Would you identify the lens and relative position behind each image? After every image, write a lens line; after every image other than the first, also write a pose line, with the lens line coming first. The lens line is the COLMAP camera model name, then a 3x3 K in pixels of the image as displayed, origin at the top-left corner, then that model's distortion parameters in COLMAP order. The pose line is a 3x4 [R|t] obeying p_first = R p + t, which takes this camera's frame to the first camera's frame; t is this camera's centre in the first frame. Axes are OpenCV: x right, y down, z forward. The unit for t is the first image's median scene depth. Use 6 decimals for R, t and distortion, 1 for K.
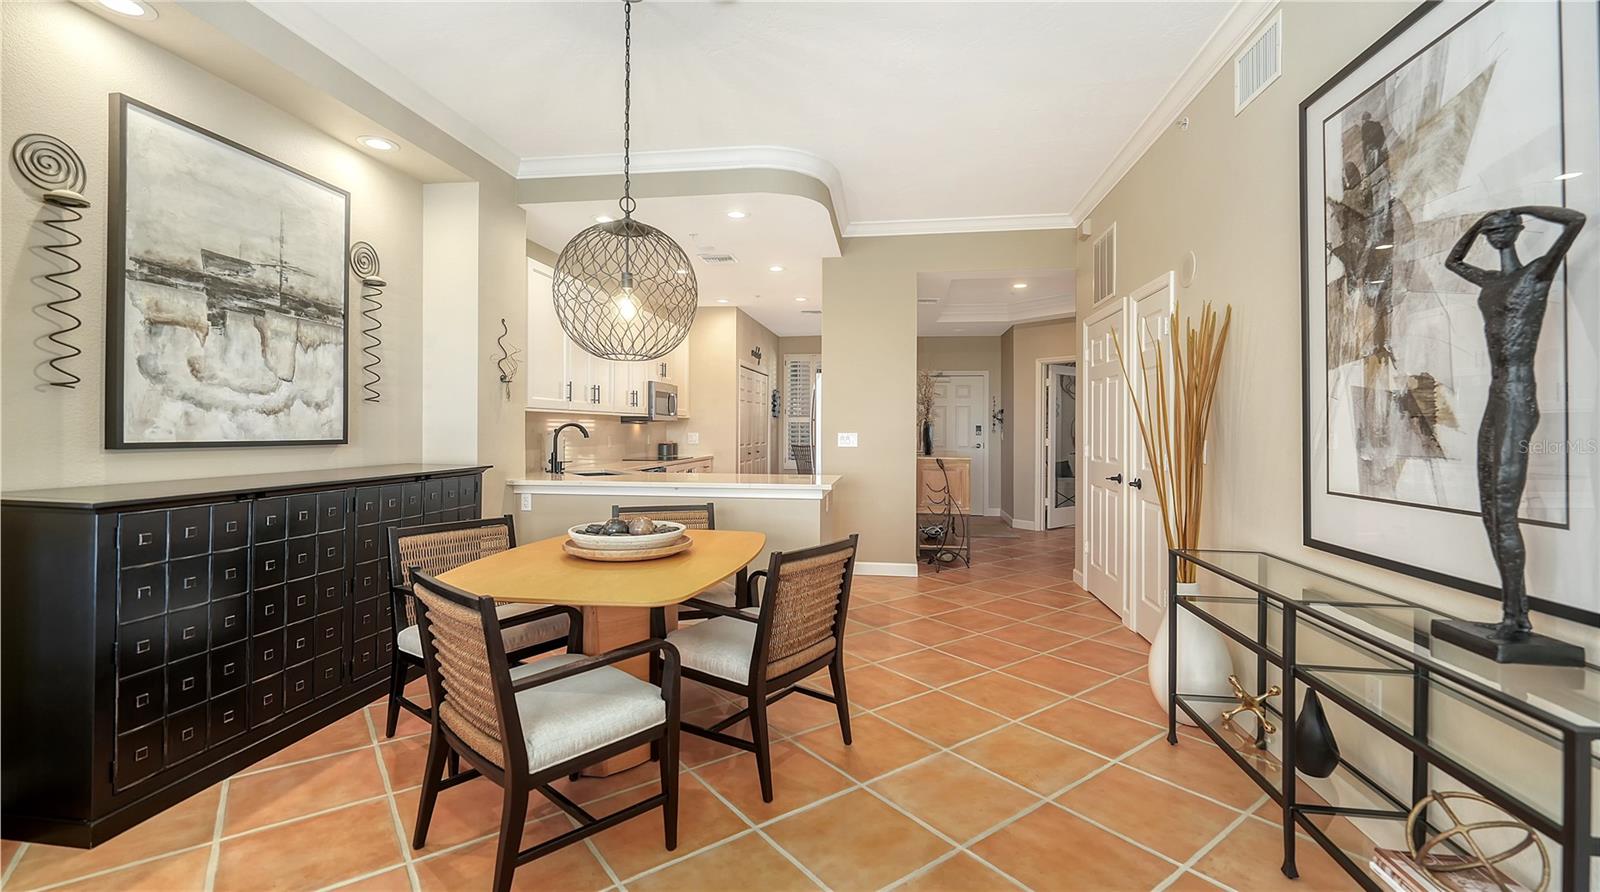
lens RADIAL K [[694.0, 0, 797.9], [0, 694.0, 436.4], [0, 0, 1]] dist [0.006054, -0.001151]
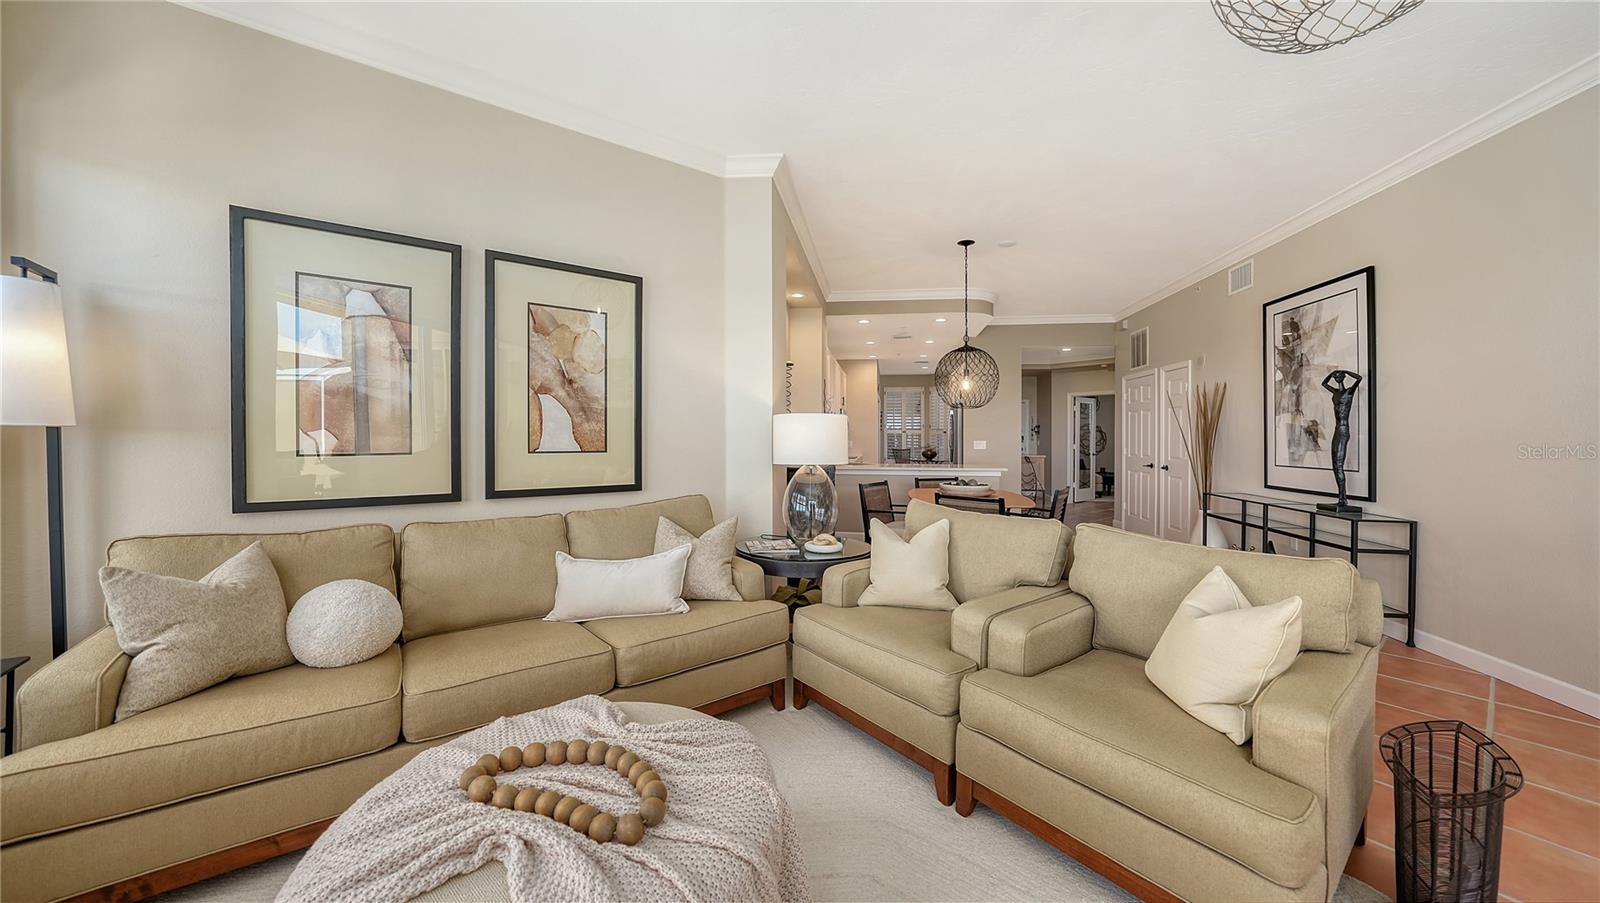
lens RADIAL K [[568.7, 0, 812.4], [0, 568.7, 448.2], [0, 0, 1]] dist [-0.008524, 0.000127]
pose [[0.999903, -0.000831, 0.013933, -1.032320], [0.000705, 0.999959, 0.009029, -0.000939], [-0.013940, -0.009018, 0.999862, -1.116392]]
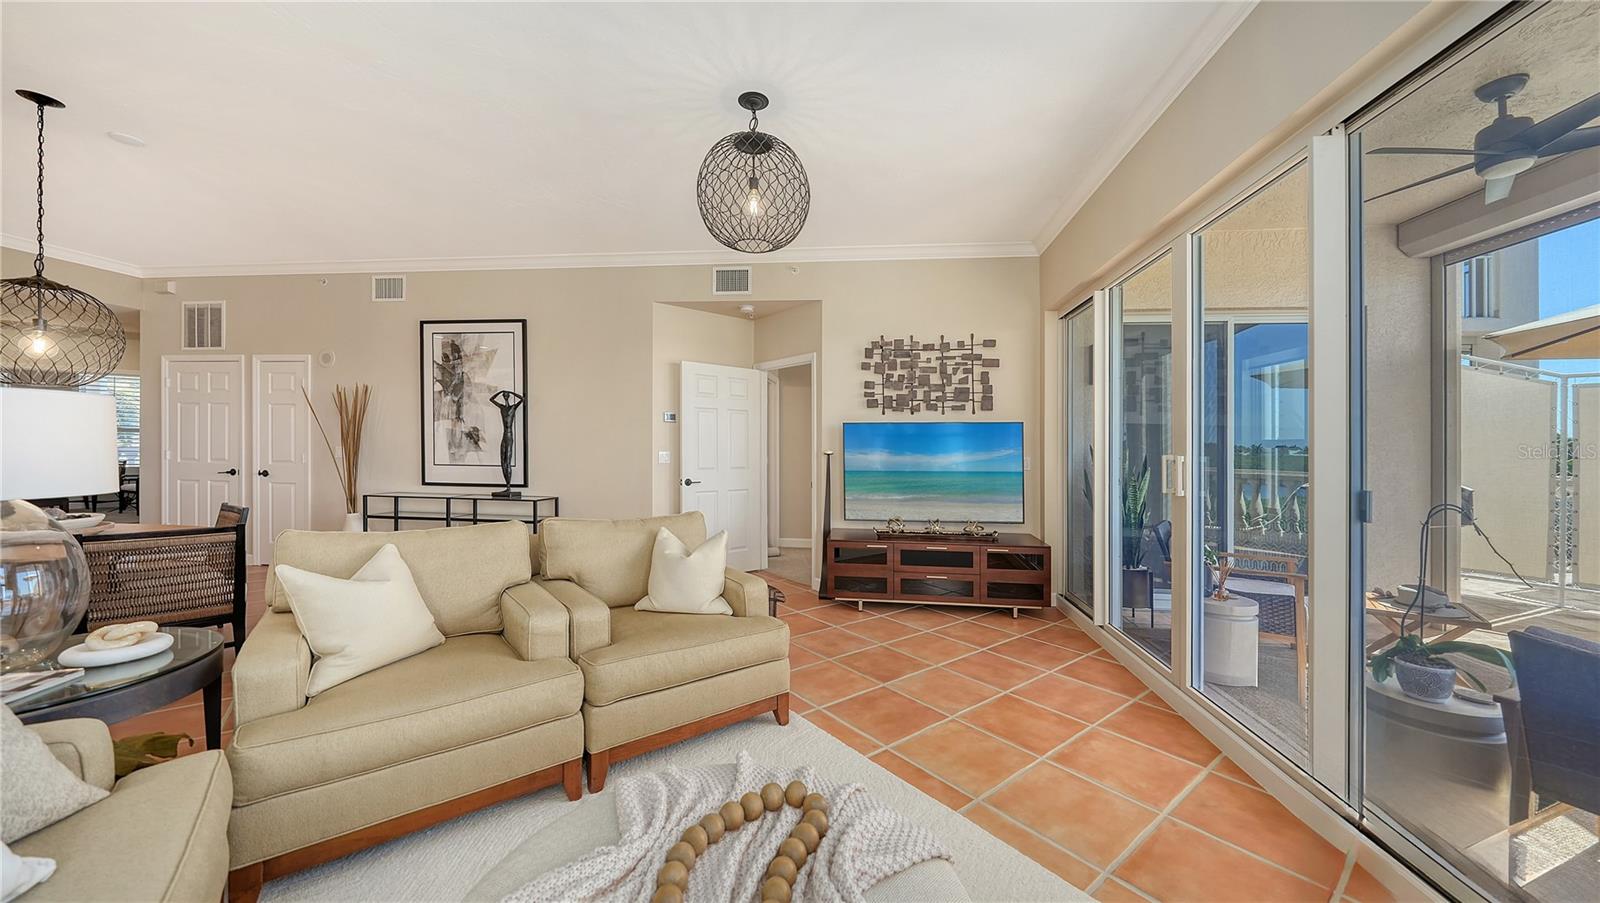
lens RADIAL K [[568.7, 0, 809.9], [0, 568.7, 445.8], [0, 0, 1]] dist [-0.008524, 0.000127]
pose [[-0.022021, -0.002840, 0.999753, -1.797245], [-0.003819, 0.999989, 0.002757, -0.009886], [-0.999750, -0.003757, -0.022032, -0.545603]]
